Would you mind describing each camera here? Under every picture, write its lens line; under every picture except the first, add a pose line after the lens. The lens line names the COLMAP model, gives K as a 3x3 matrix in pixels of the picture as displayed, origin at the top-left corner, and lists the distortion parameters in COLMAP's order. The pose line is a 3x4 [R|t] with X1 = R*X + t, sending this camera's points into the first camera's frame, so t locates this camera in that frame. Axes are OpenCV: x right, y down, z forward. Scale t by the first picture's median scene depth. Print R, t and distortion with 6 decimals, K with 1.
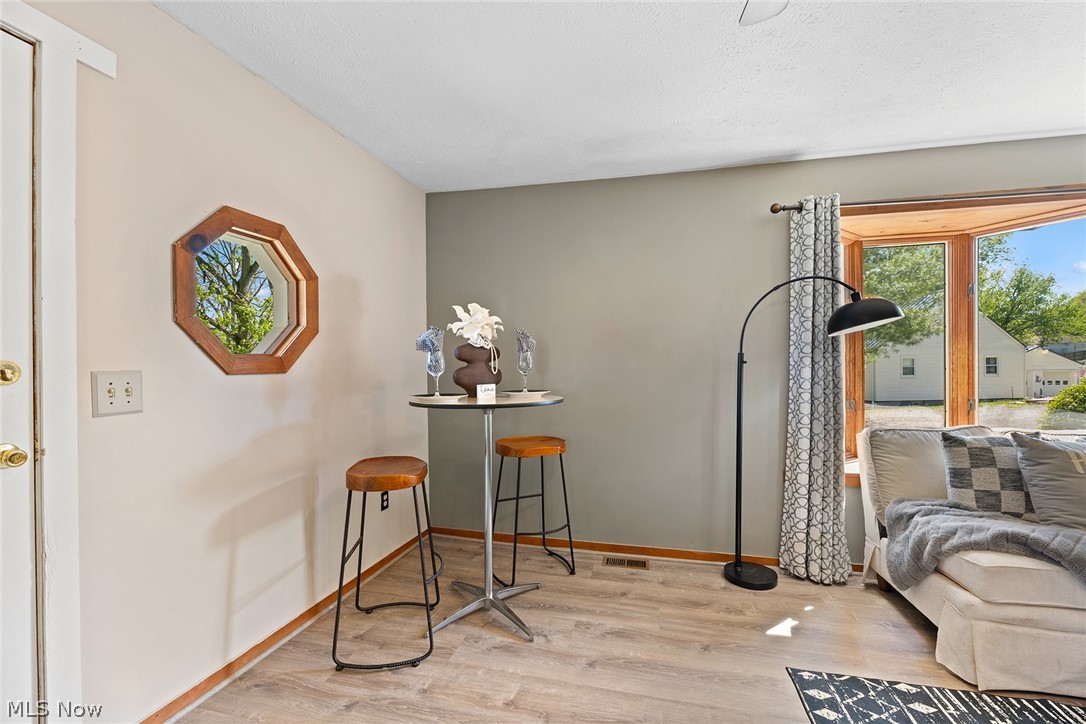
lens RADIAL K [[439.9, 0, 540.1], [0, 439.9, 370.3], [0, 0, 1]] dist [0.003910, -0.003059]
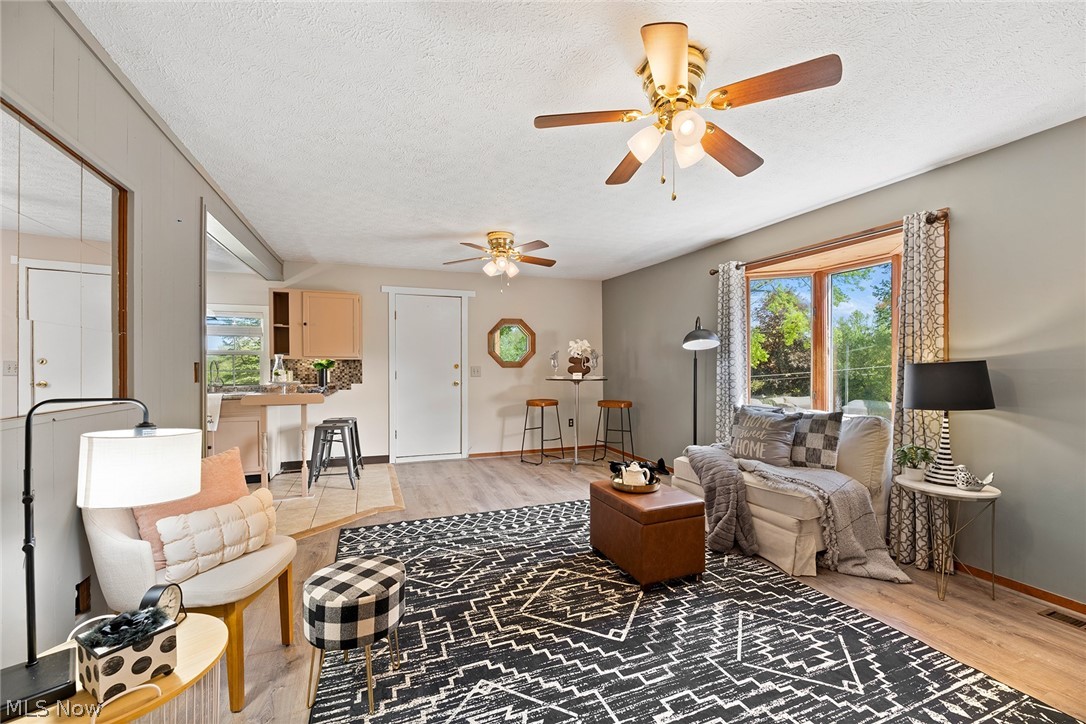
lens RADIAL K [[439.9, 0, 548.3], [0, 439.9, 368.9], [0, 0, 1]] dist [0.003910, -0.003059]
pose [[0.586928, 0.011108, -0.809563, 1.867252], [-0.010770, 0.999925, 0.005912, -0.001815], [0.809568, 0.005249, 0.587003, -0.590851]]
